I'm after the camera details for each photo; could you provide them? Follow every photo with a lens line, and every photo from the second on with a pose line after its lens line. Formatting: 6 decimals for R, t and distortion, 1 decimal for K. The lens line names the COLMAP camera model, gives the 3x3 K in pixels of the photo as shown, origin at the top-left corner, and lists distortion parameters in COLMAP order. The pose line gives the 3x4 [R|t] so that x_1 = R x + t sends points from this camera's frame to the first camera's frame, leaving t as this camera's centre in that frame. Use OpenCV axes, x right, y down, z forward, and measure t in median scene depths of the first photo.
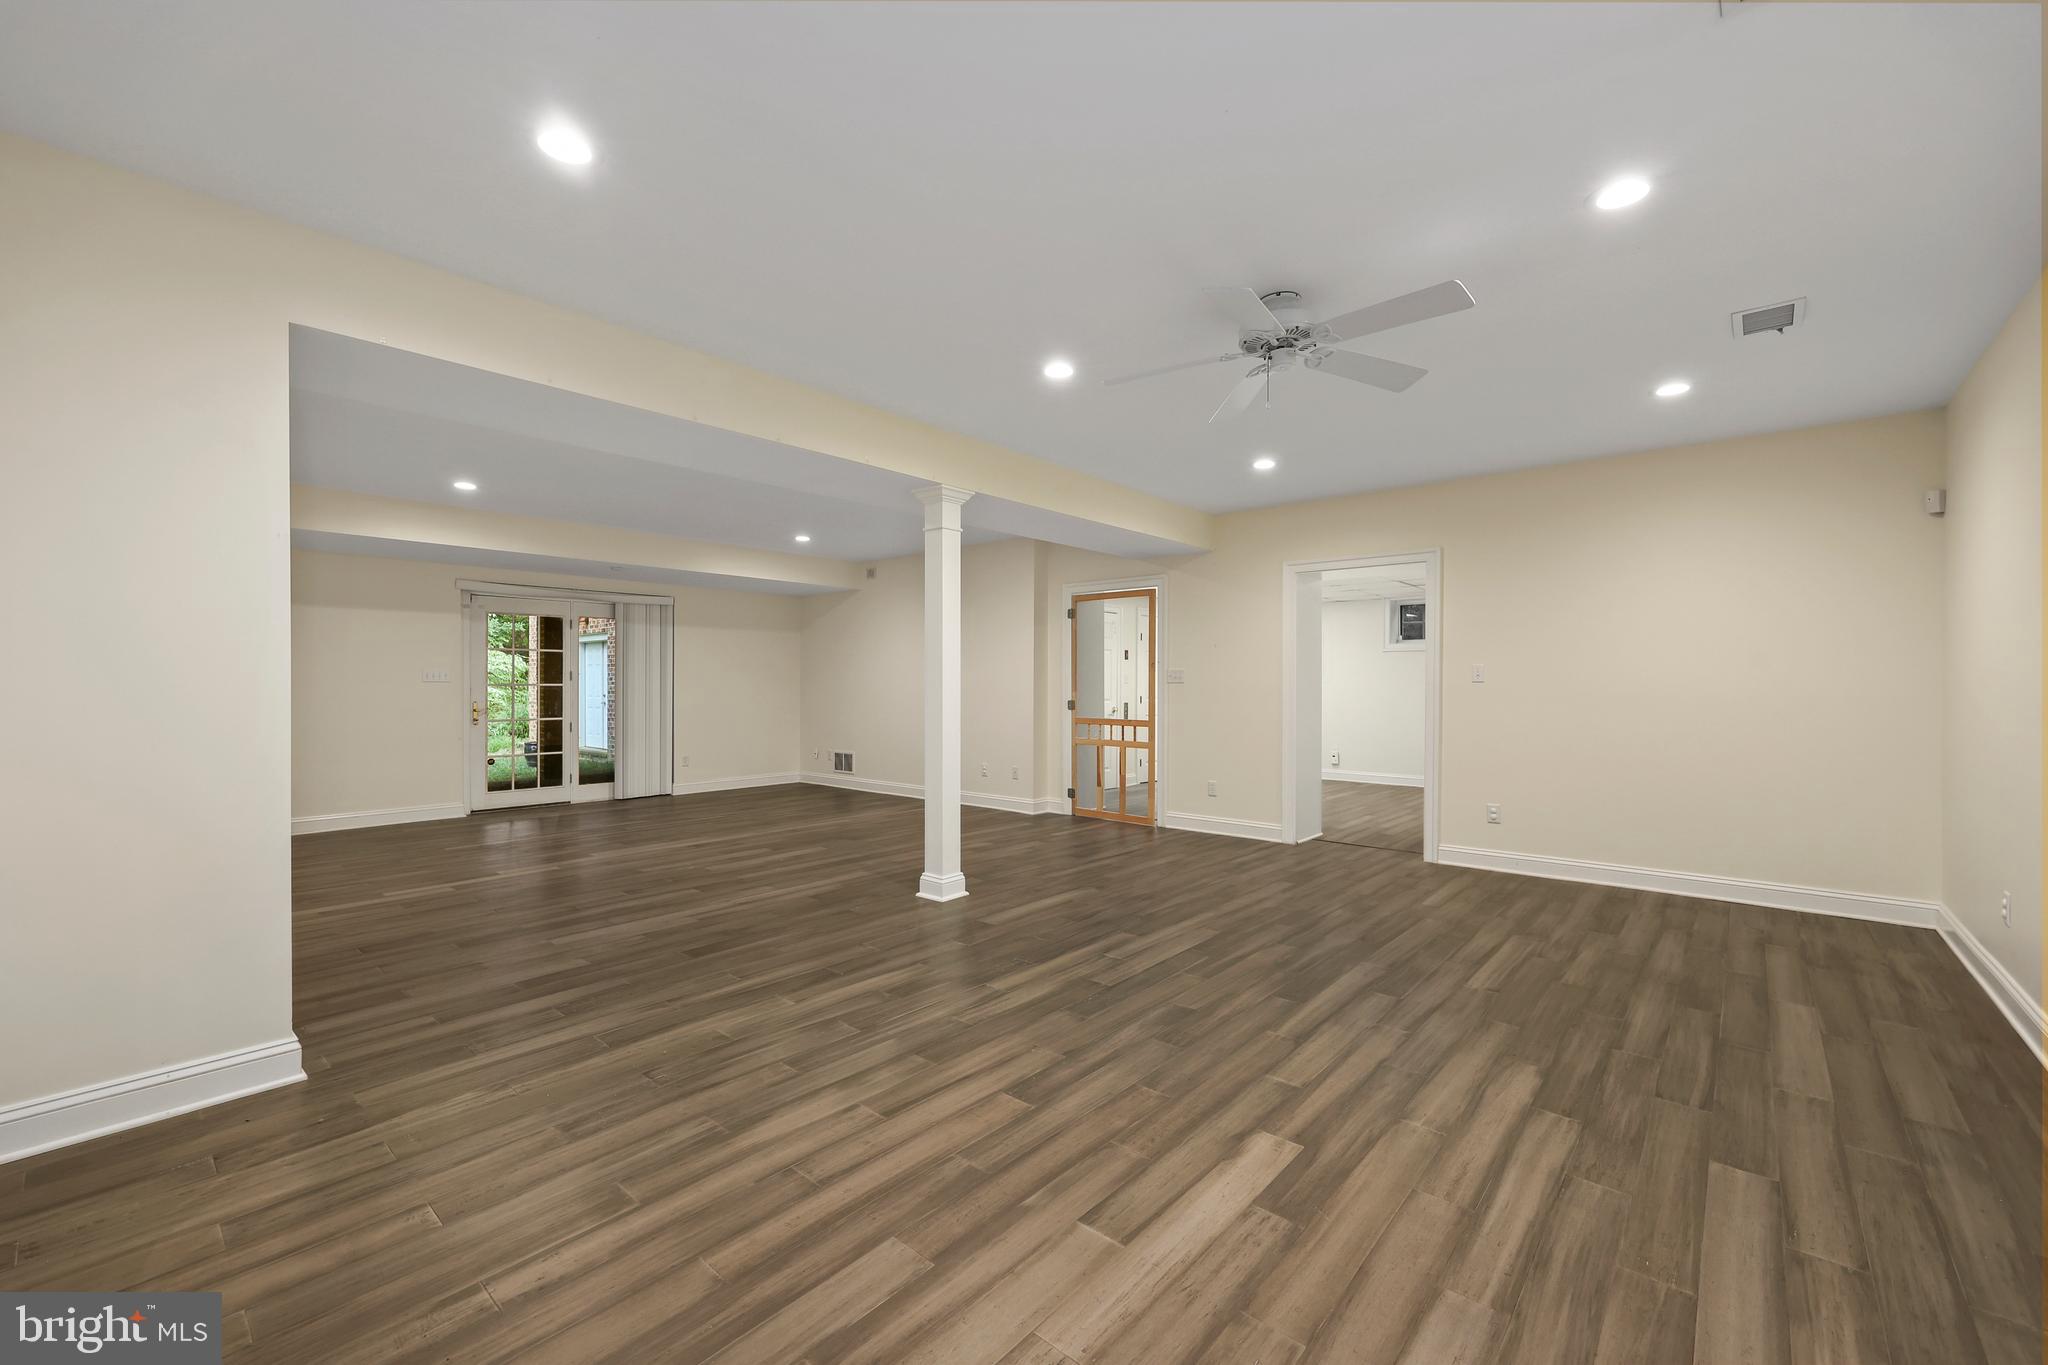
lens RADIAL K [[845.1, 0, 1025.1], [0, 845.1, 688.6], [0, 0, 1]] dist [0.001052, 0.000038]
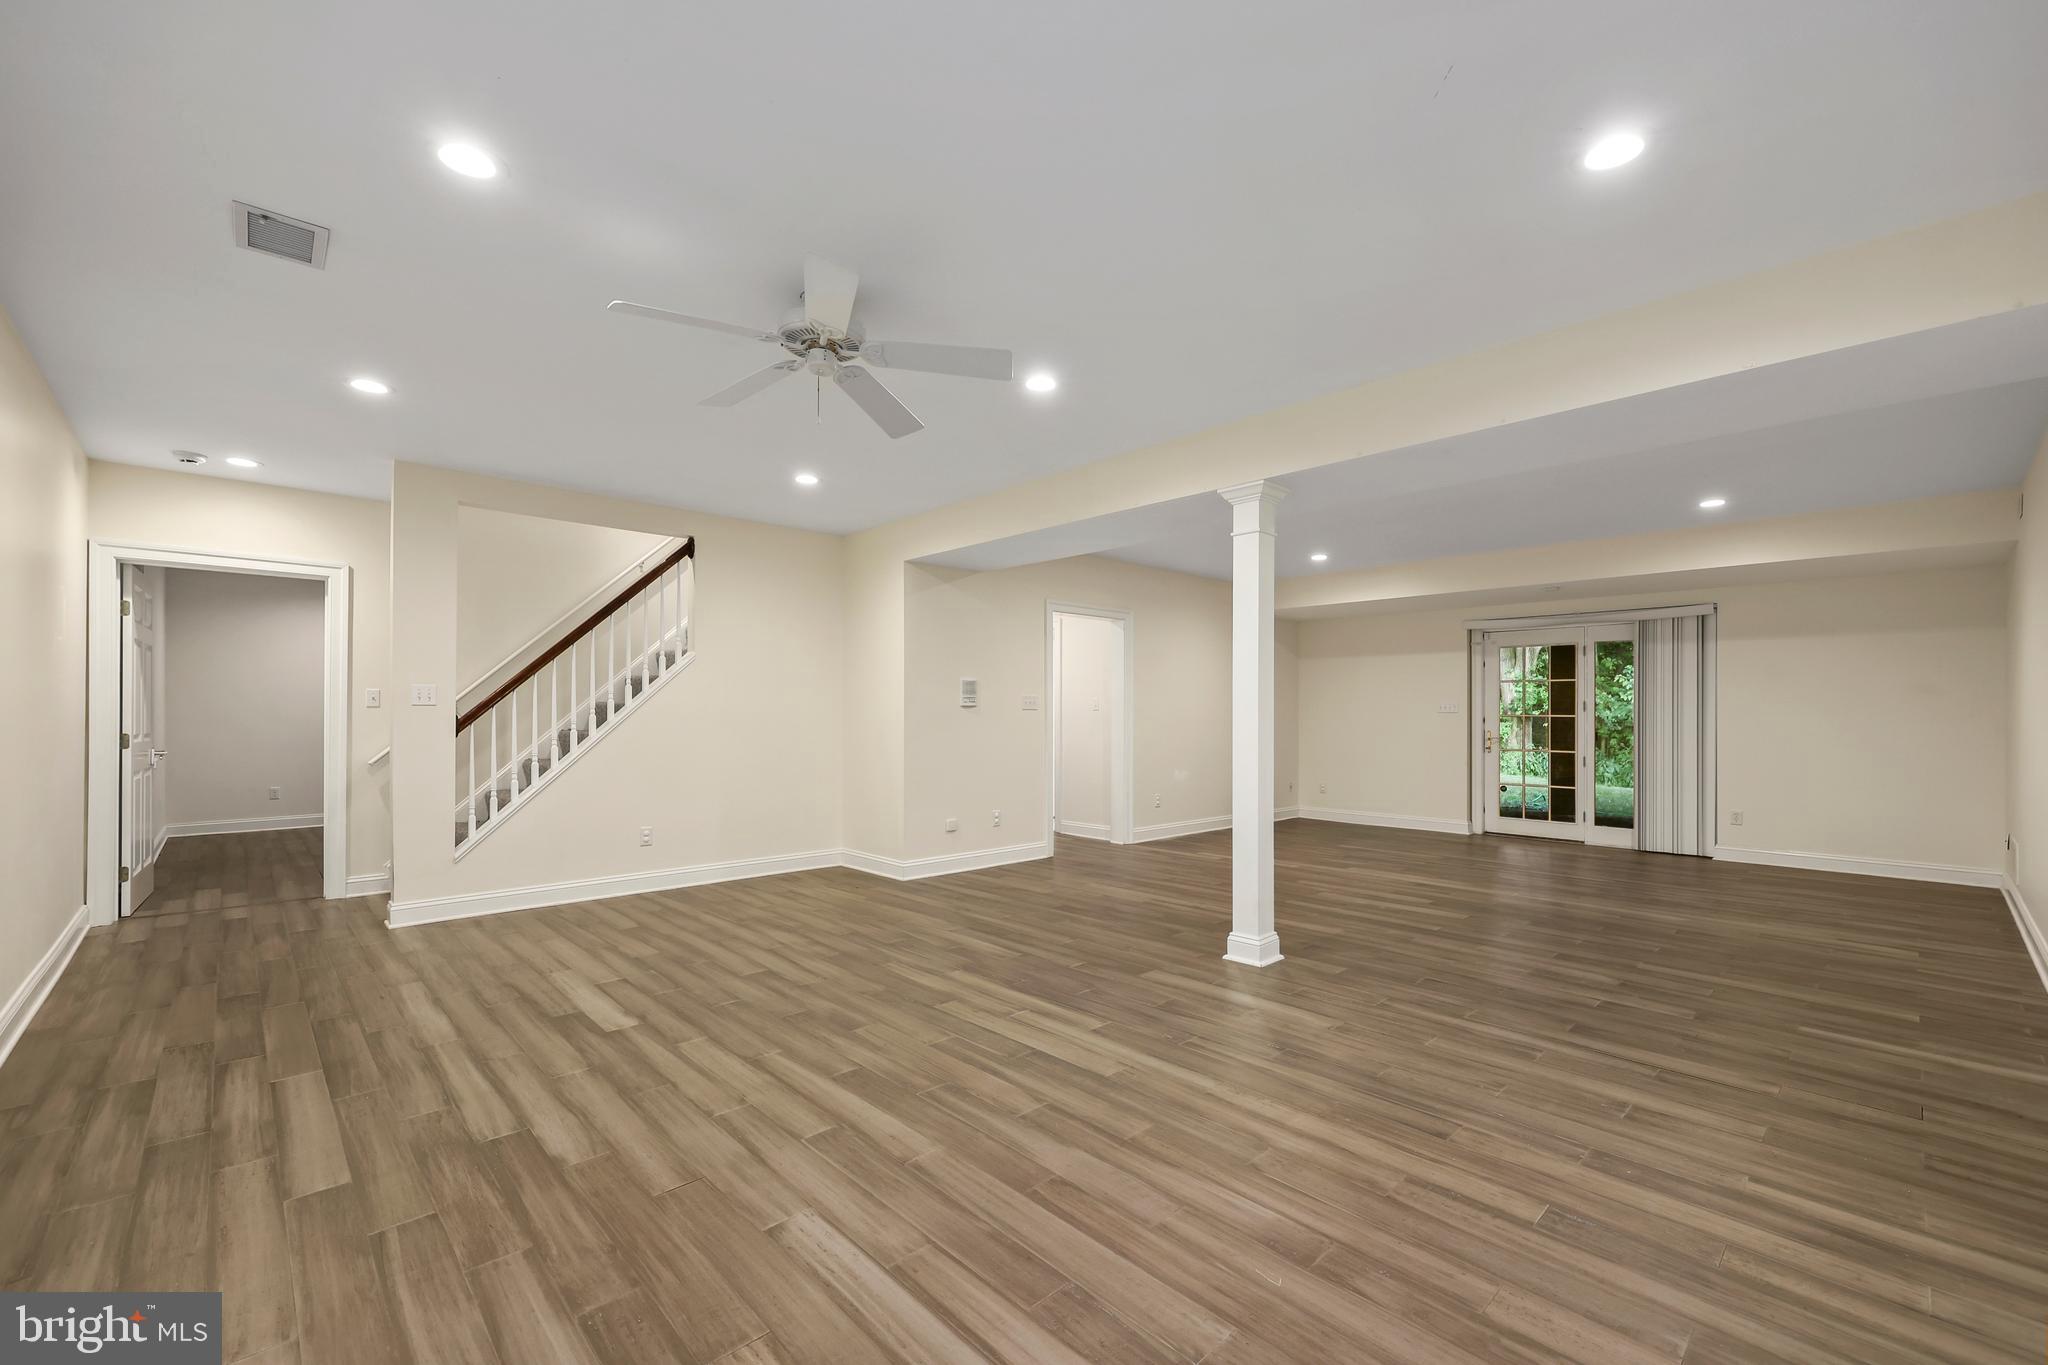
lens RADIAL K [[838.4, 0, 1029.6], [0, 838.4, 711.7], [0, 0, 1]] dist [-0.002804, -0.000337]
pose [[-0.099578, -0.005051, -0.995017, 1.246181], [-0.006870, 0.999967, -0.004388, -0.002597], [0.995006, 0.006398, -0.099609, 1.373741]]
